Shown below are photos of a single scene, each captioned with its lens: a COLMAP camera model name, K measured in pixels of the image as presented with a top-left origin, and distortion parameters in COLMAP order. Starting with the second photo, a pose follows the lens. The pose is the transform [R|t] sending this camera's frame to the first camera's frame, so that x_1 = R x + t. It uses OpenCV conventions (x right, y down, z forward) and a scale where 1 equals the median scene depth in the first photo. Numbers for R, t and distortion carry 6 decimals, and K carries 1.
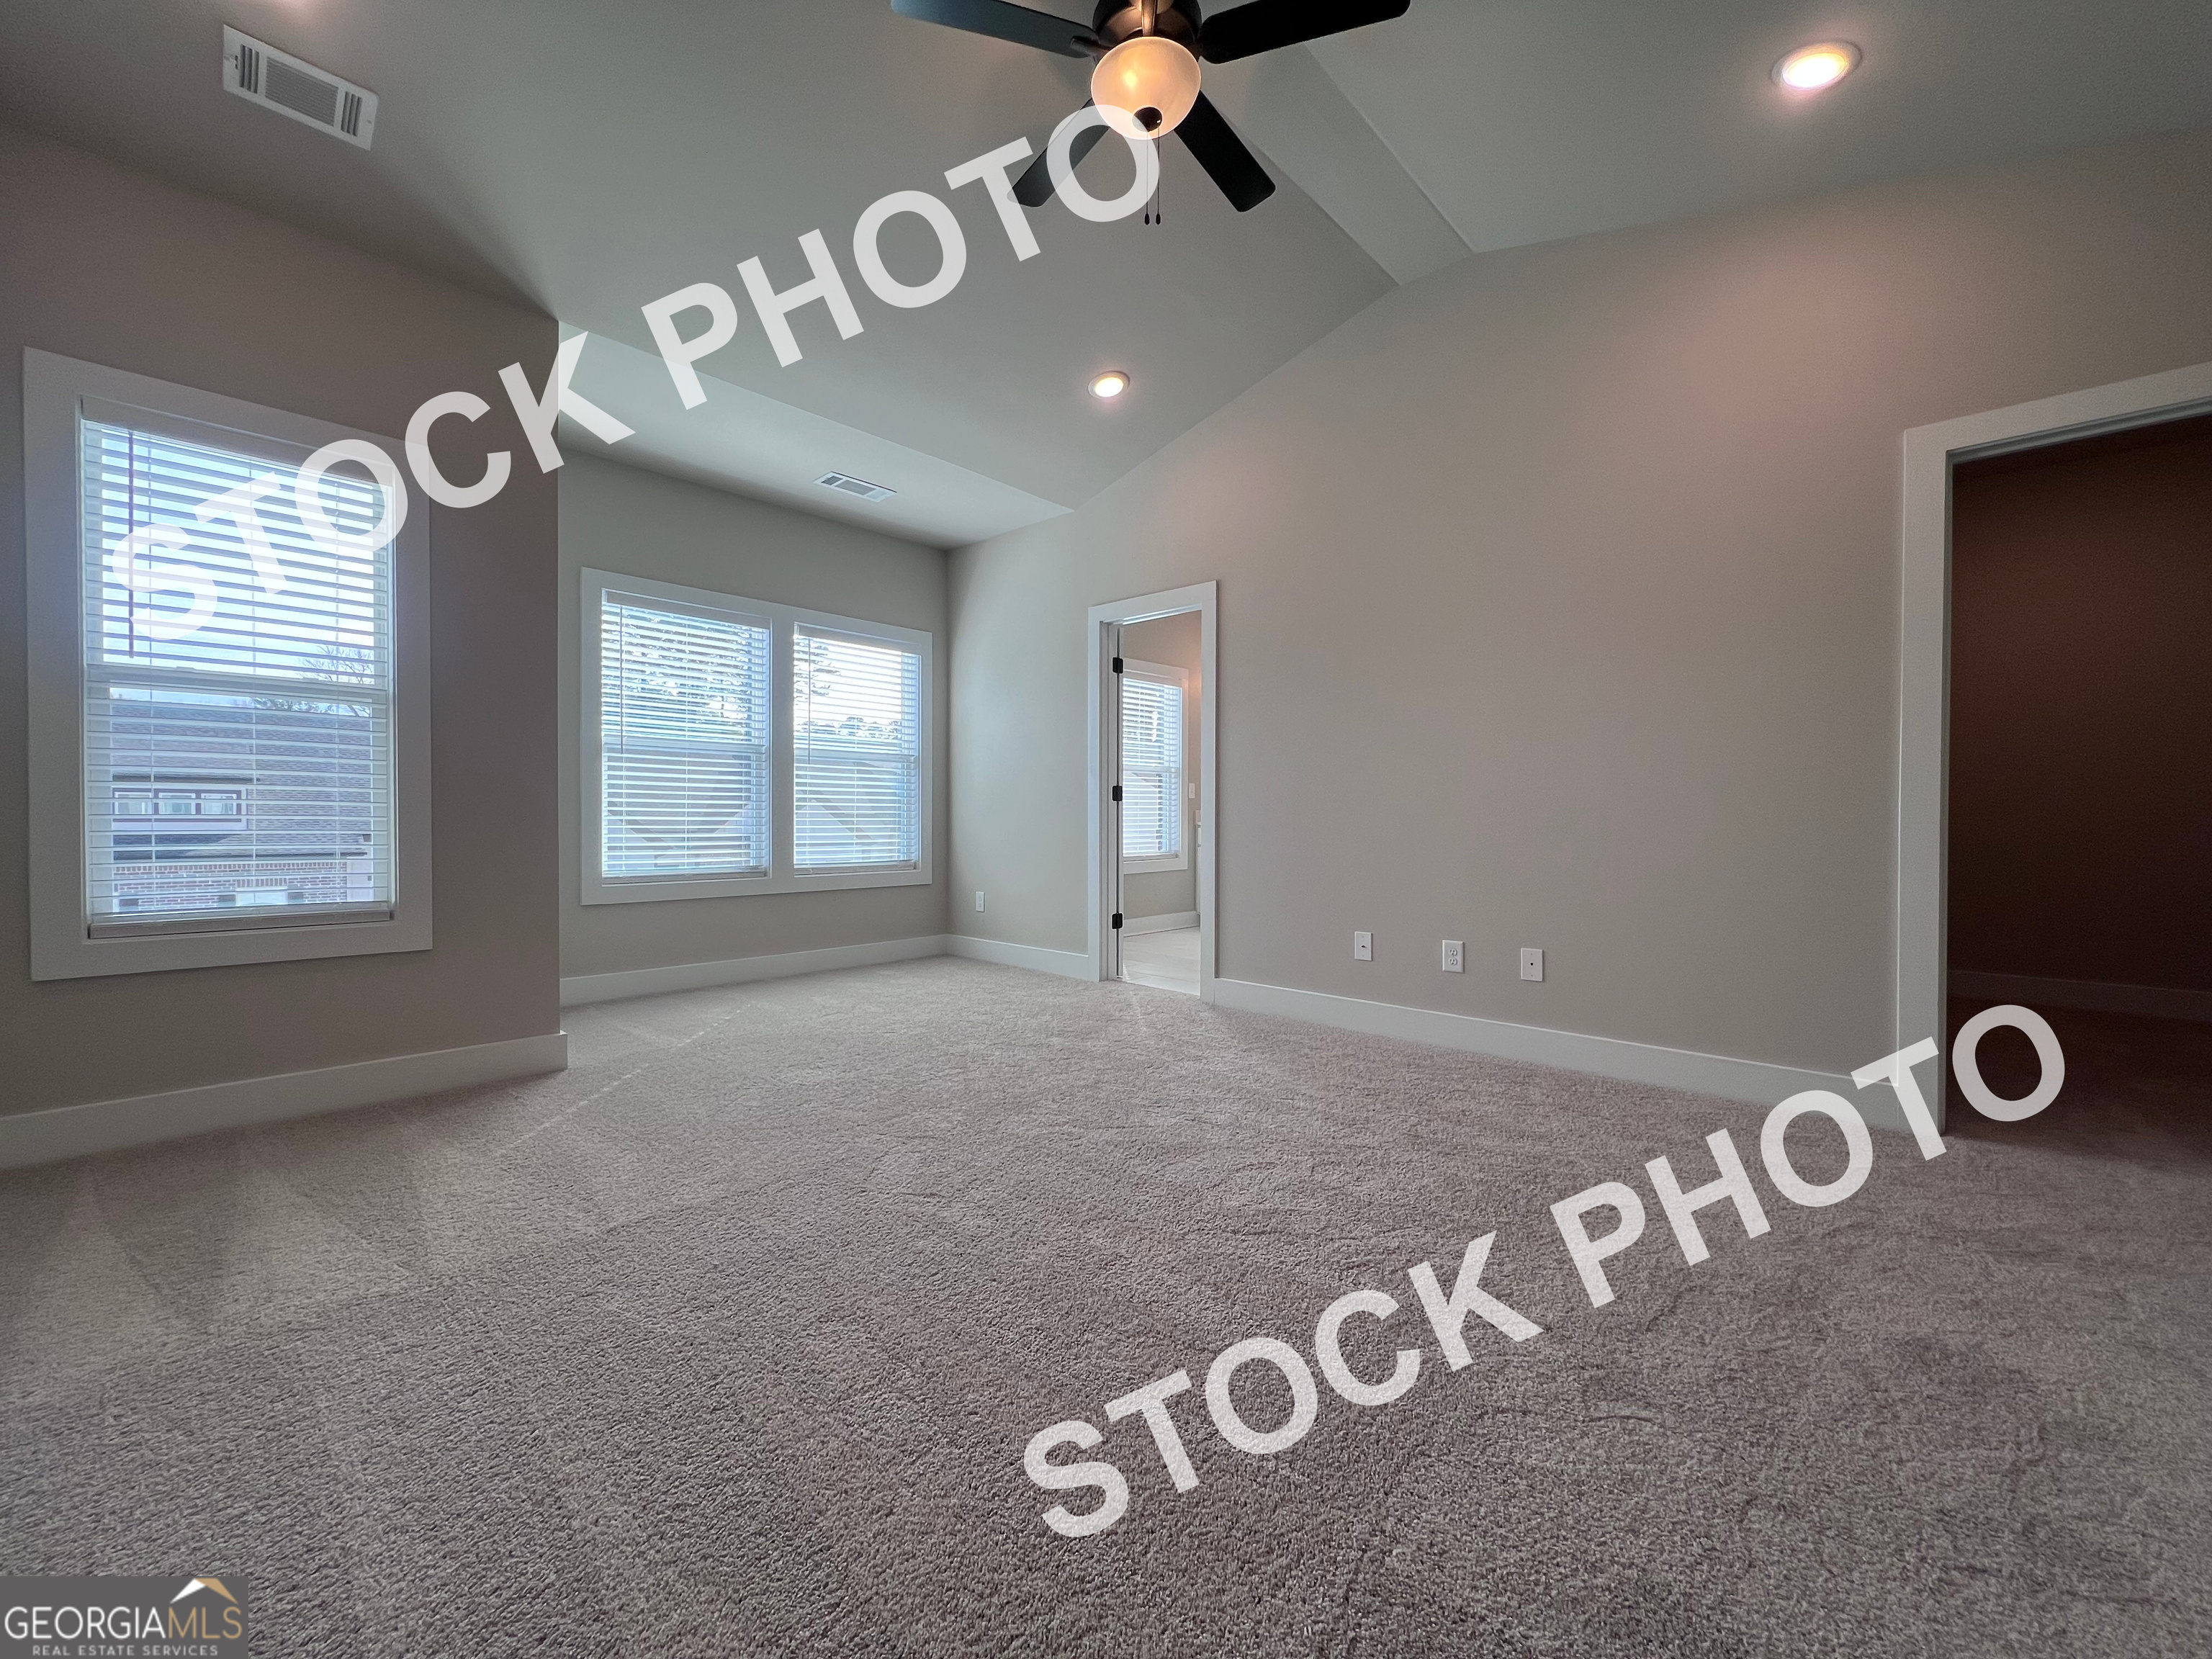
lens RADIAL K [[880.7, 0, 1100.7], [0, 880.7, 829.4], [0, 0, 1]] dist [-0.002282, -0.000003]
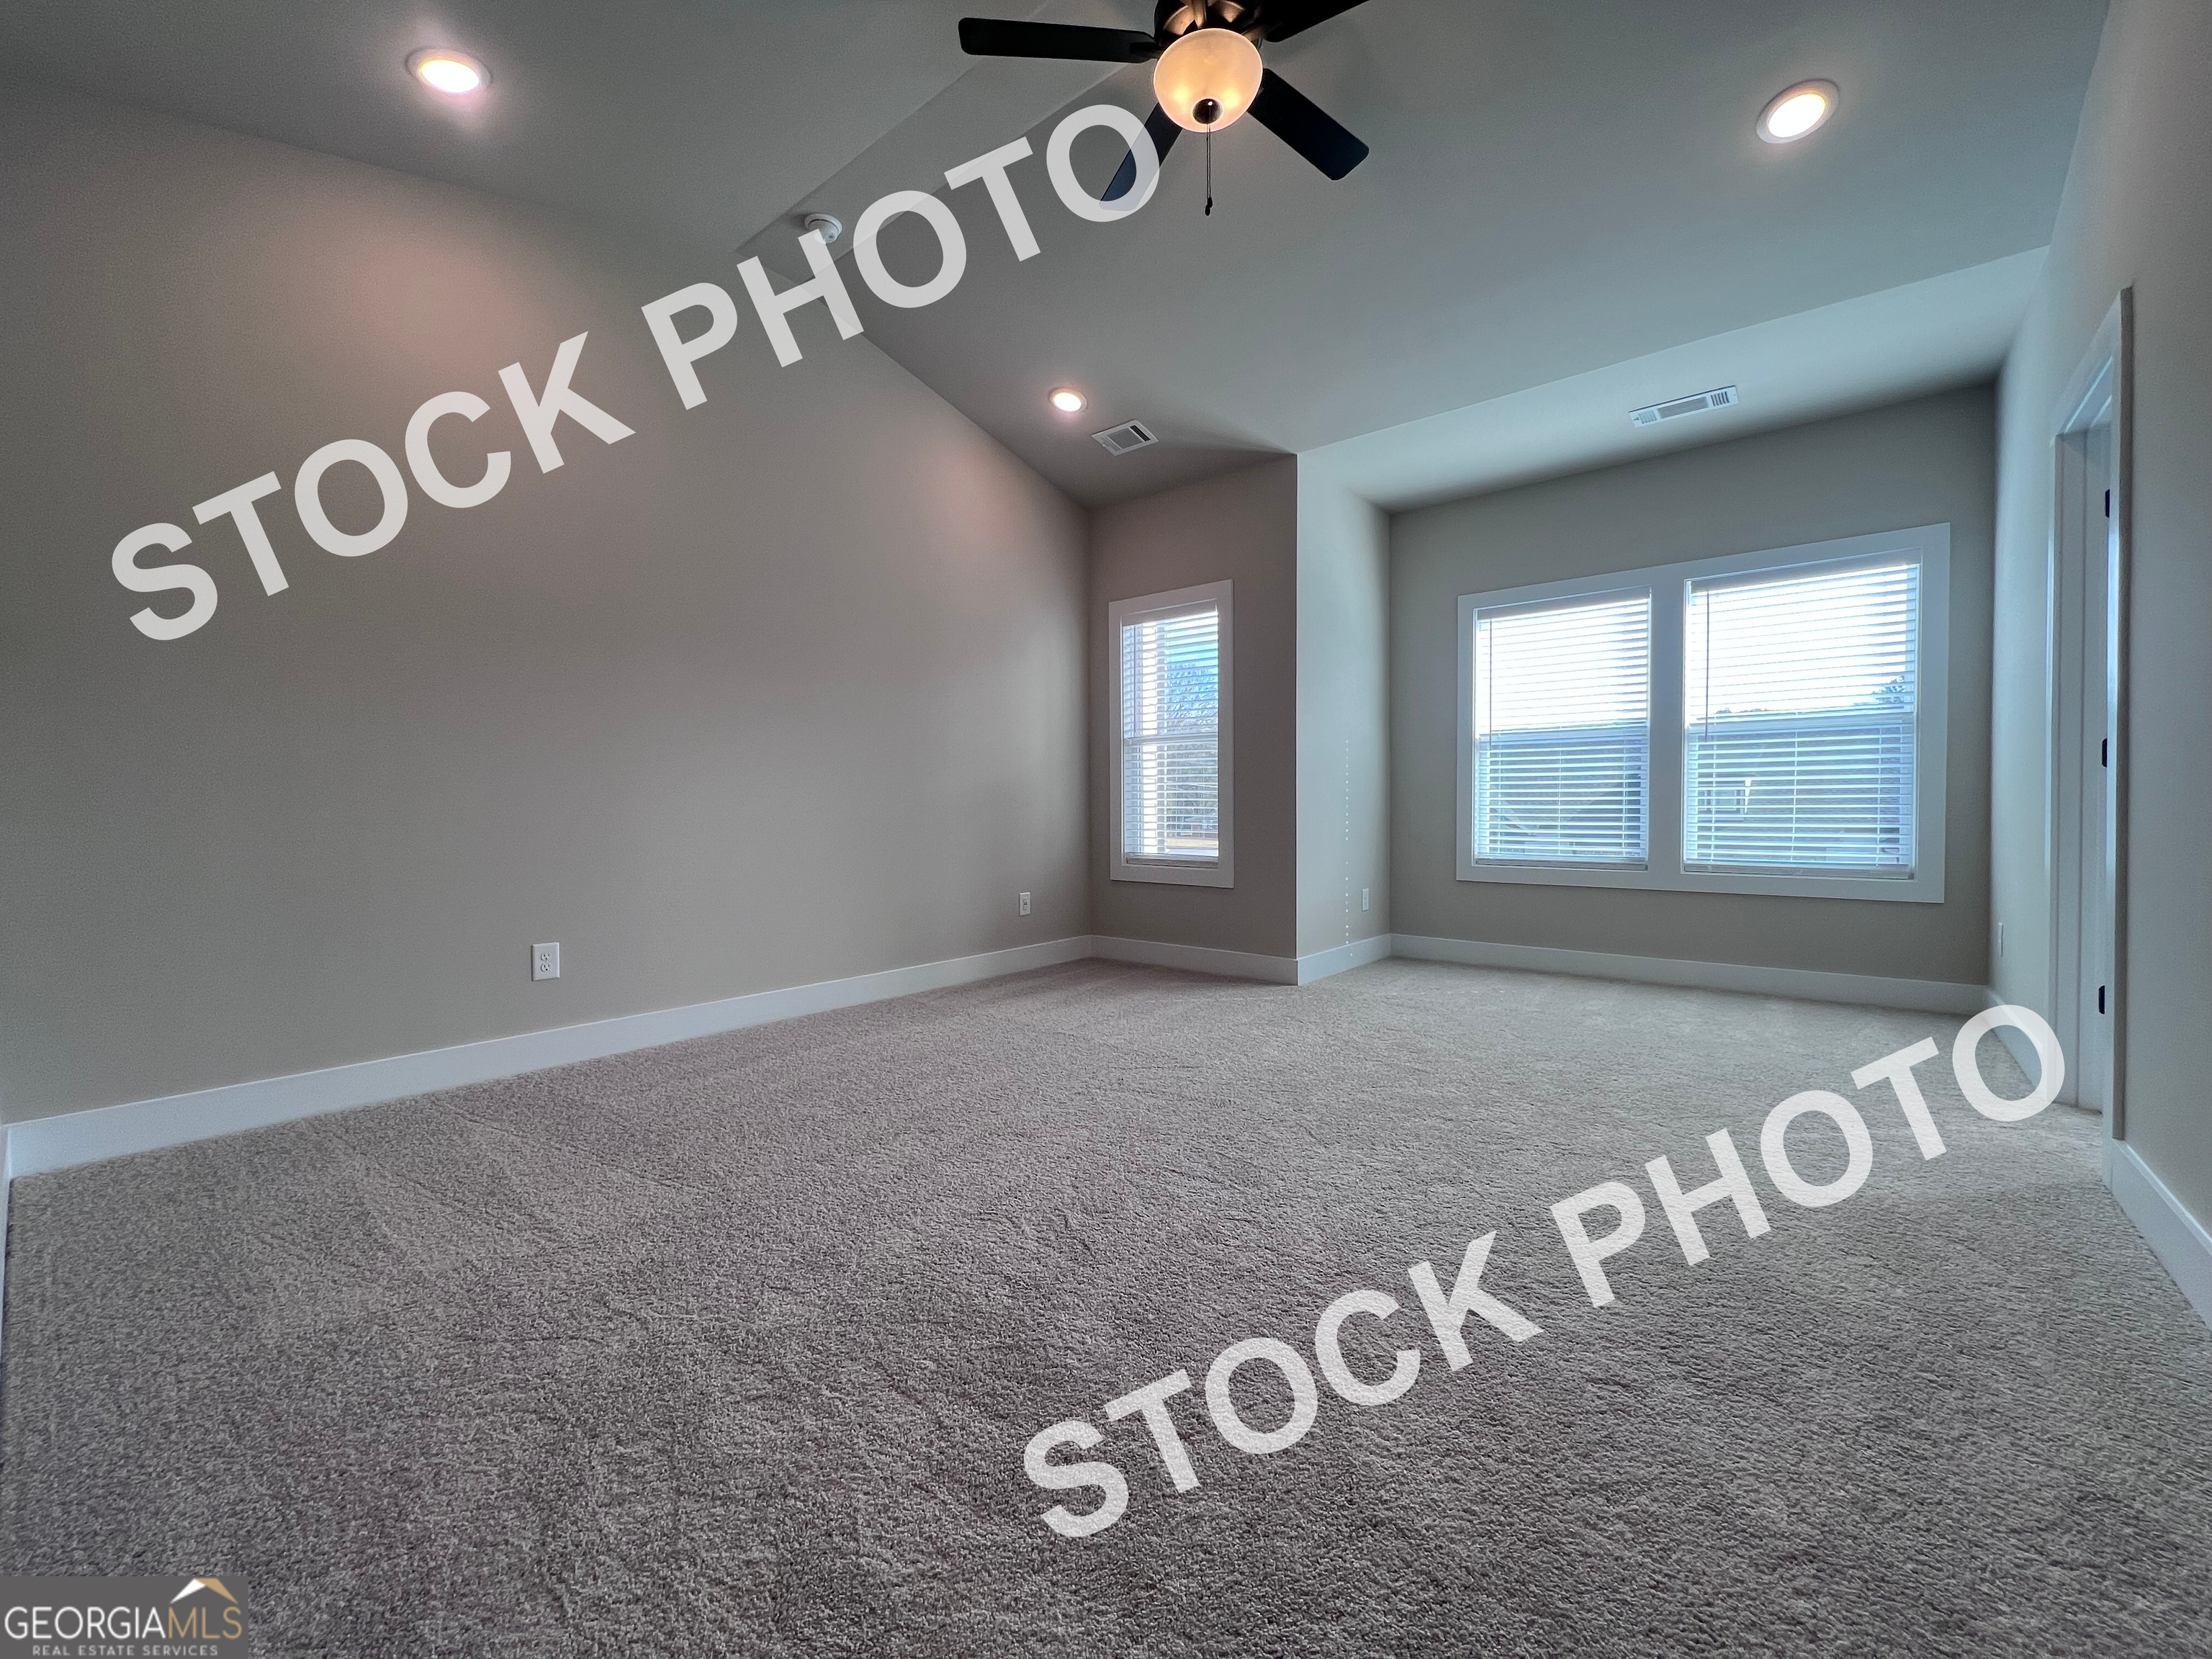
lens RADIAL K [[880.7, 0, 1100.7], [0, 880.7, 829.4], [0, 0, 1]] dist [-0.002282, -0.000003]
pose [[0.068528, 0.017374, -0.997498, 0.493585], [-0.011138, 0.999799, 0.016649, 0.002358], [0.997587, 0.009969, 0.068708, 0.376698]]
